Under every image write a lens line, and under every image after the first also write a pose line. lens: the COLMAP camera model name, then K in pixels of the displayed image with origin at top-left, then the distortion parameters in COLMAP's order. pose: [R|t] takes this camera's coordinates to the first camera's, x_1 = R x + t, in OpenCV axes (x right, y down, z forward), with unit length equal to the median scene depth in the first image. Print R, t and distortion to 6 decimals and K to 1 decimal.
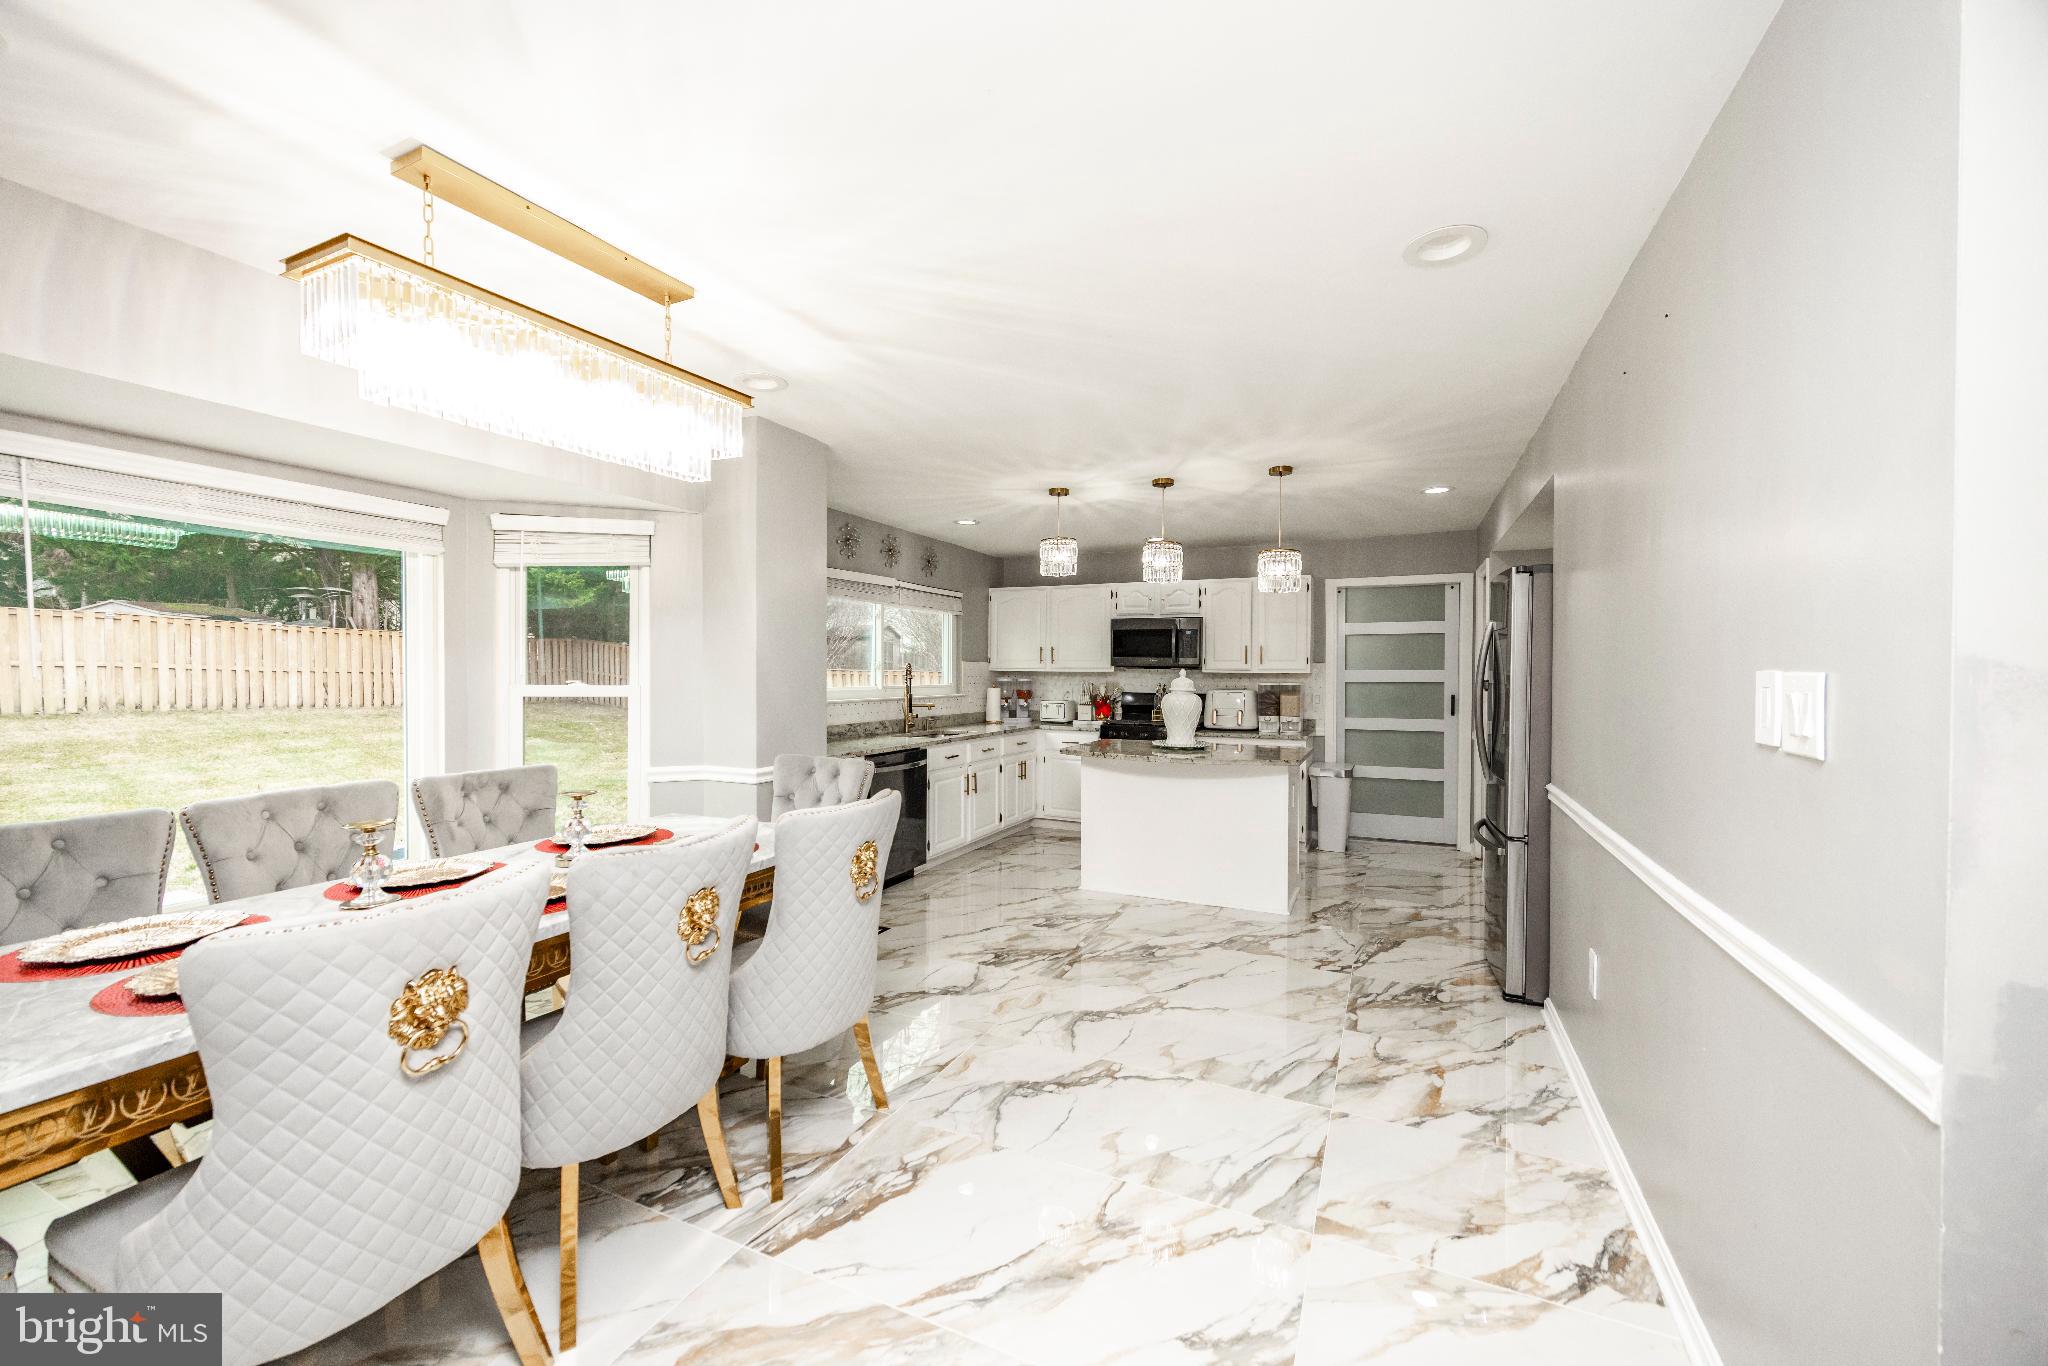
lens RADIAL K [[789.1, 0, 1024.0], [0, 789.1, 683.0], [0, 0, 1]] dist [-0.000799, -0.000062]
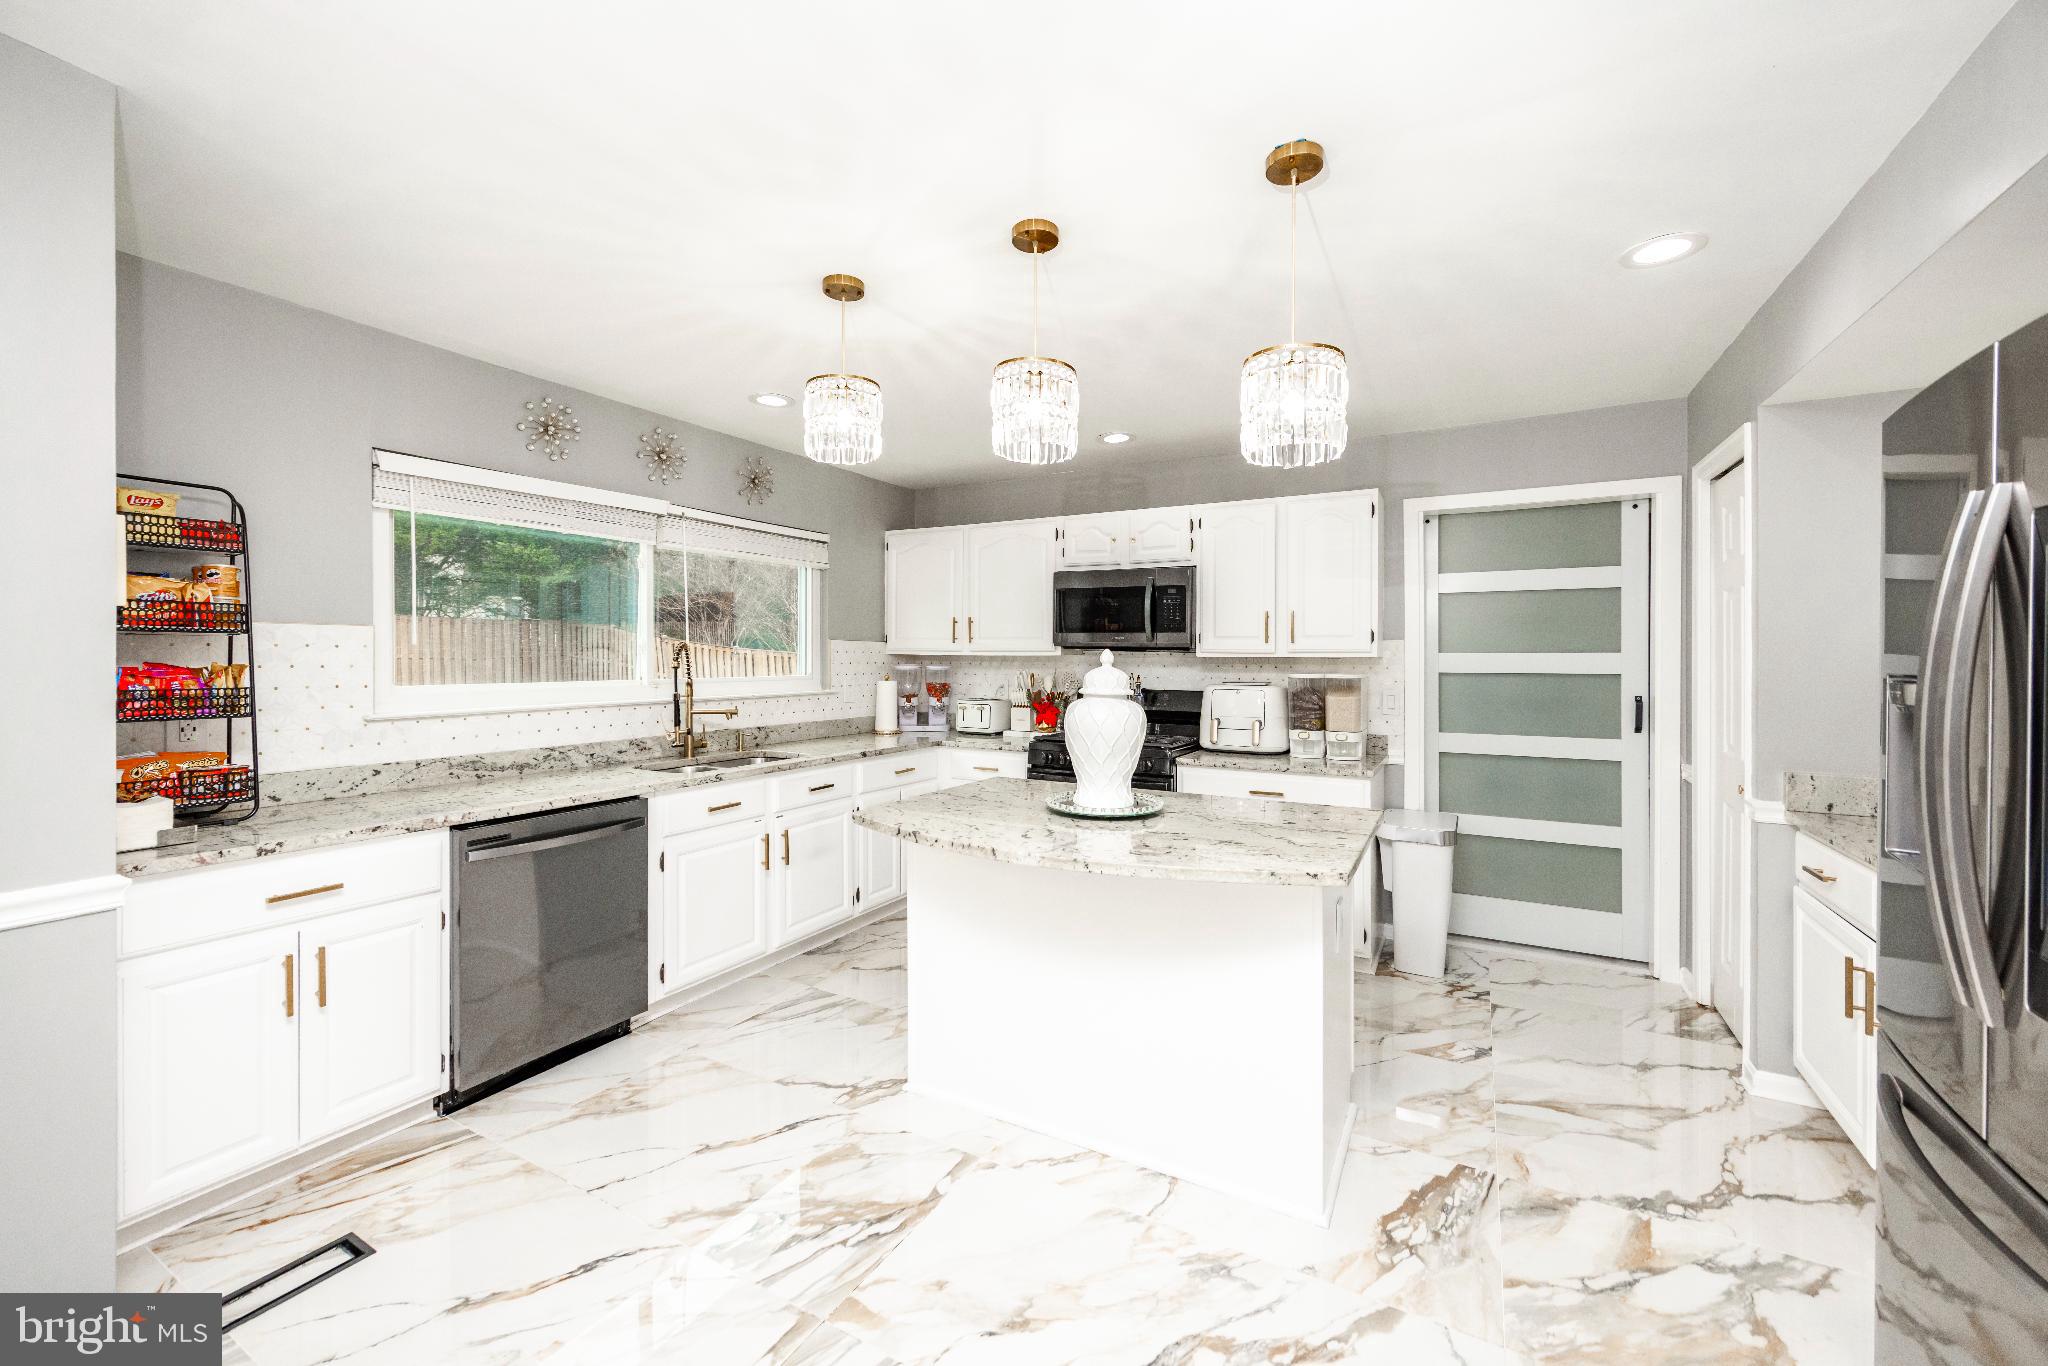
lens RADIAL K [[812.7, 0, 1021.2], [0, 812.7, 657.2], [0, 0, 1]] dist [-0.001405, -0.000468]
pose [[0.997573, -0.000547, -0.069630, 0.138544], [-0.000345, 0.999918, -0.012801, -0.005083], [0.069631, 0.012794, 0.997491, 0.374852]]
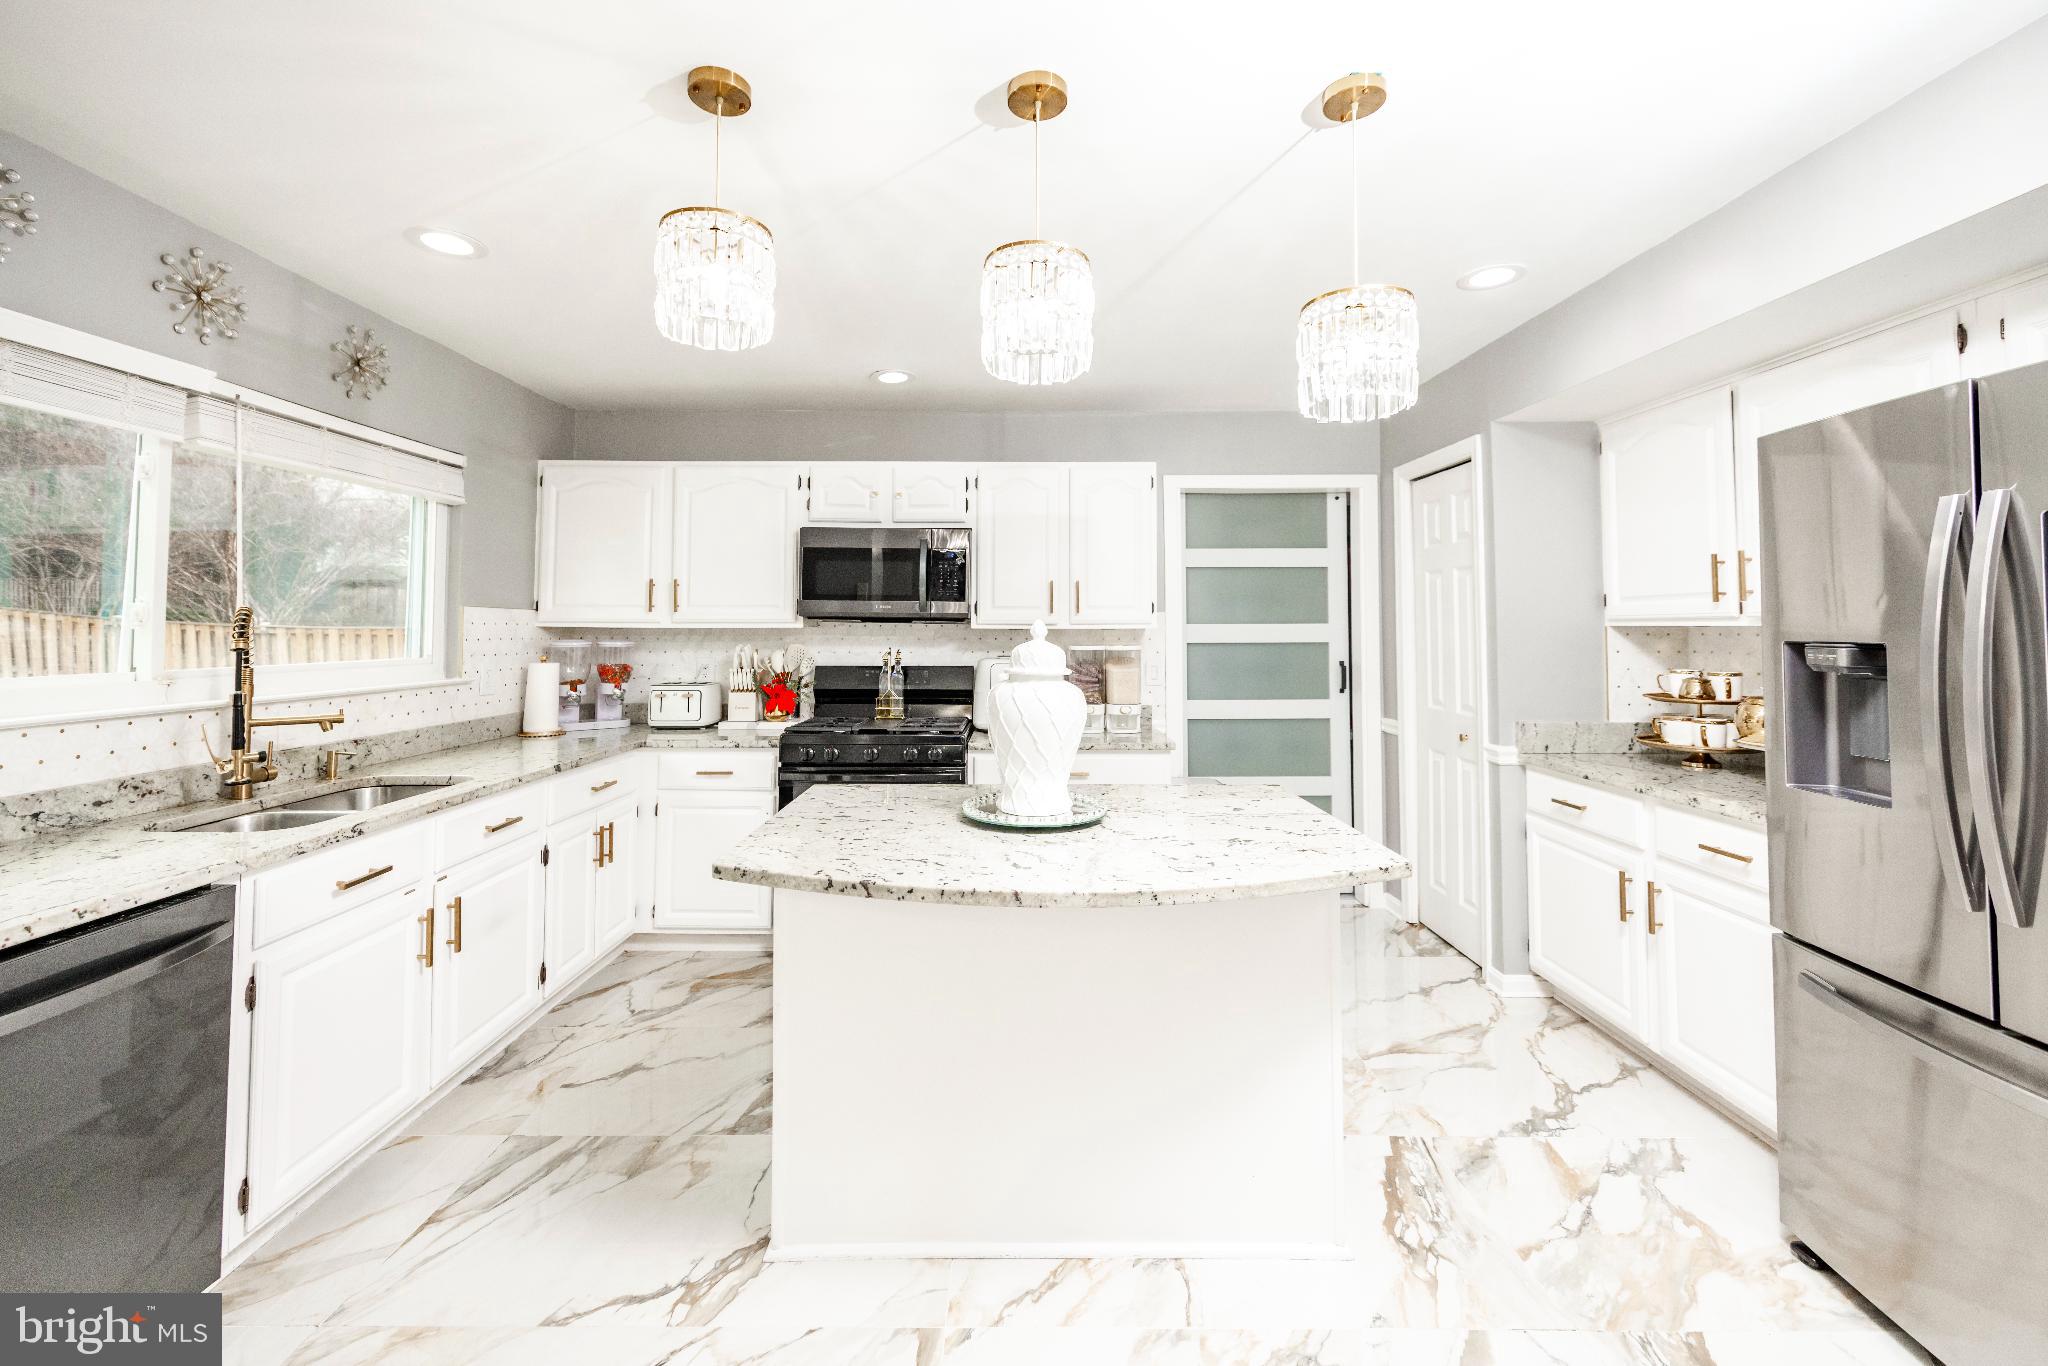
lens RADIAL K [[834.1, 0, 1025.7], [0, 834.1, 593.9], [0, 0, 1]] dist [0.000321, 0.000238]
pose [[0.903173, 0.013576, 0.429061, 0.009543], [0.010039, 0.998558, -0.052728, -0.006515], [-0.429159, 0.051930, 0.901735, 0.468030]]
